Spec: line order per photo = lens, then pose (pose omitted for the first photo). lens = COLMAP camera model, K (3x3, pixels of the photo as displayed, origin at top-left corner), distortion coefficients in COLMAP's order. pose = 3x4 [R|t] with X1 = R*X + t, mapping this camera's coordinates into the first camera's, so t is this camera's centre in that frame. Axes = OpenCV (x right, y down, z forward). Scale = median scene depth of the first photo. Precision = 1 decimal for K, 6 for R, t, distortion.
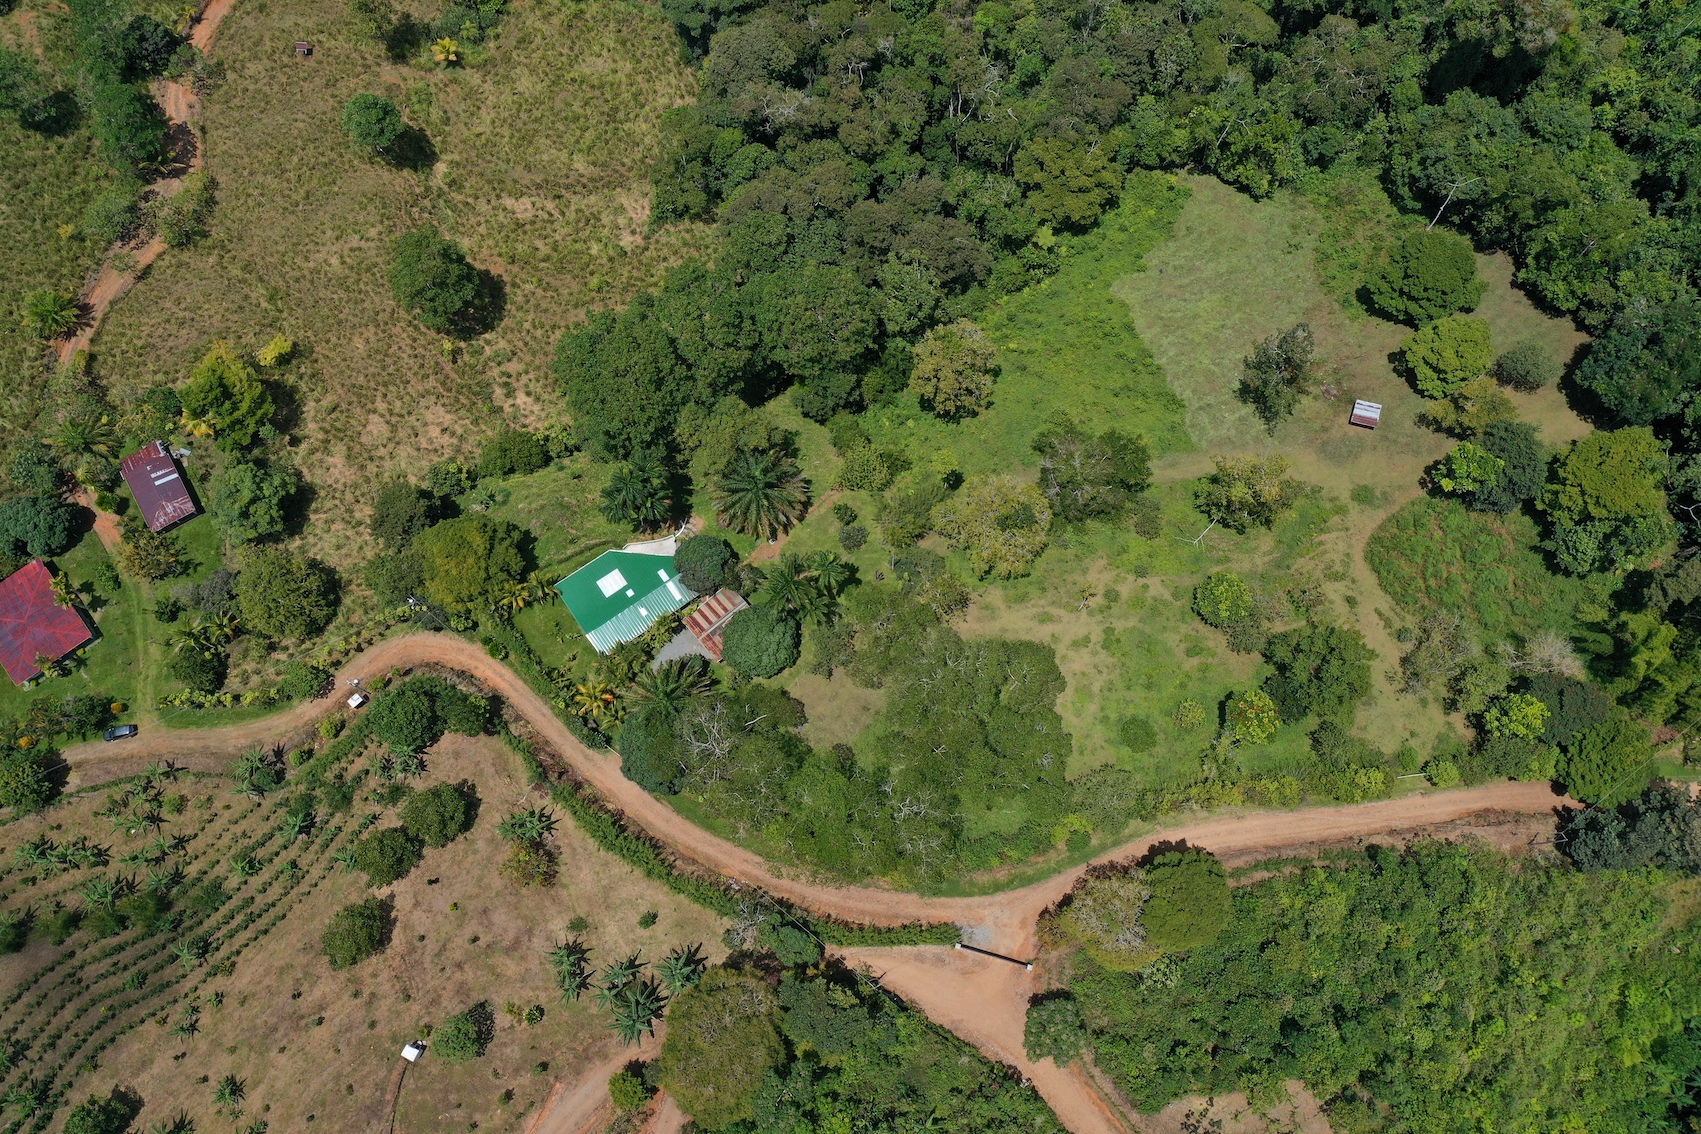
lens RADIAL K [[1300.1, 0, 850.5], [0, 1300.1, 567.0], [0, 0, 1]] dist [0.001059, 0.007804]
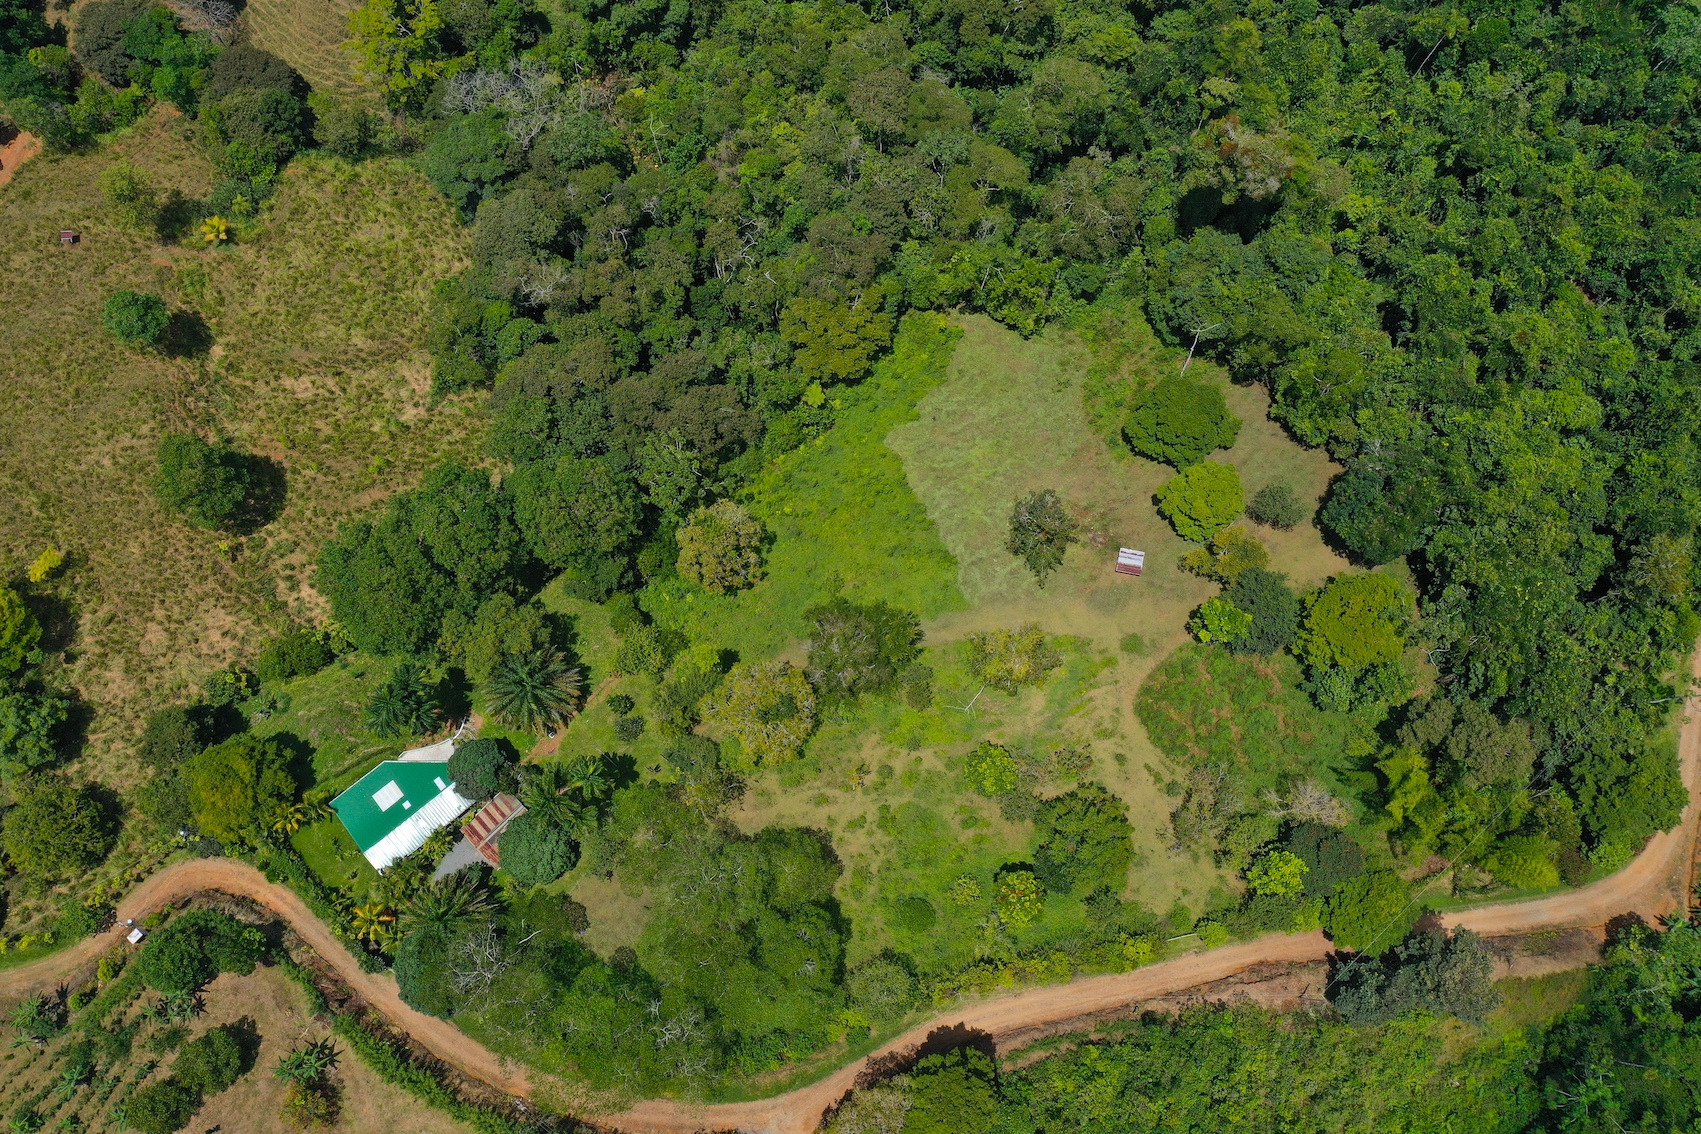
lens RADIAL K [[1300.1, 0, 850.5], [0, 1300.1, 567.0], [0, 0, 1]] dist [0.001059, 0.007804]
pose [[0.996218, -0.079960, 0.033993, 0.143721], [0.080052, 0.996790, -0.001342, -0.128364], [-0.033777, 0.004058, 0.999421, -0.001290]]
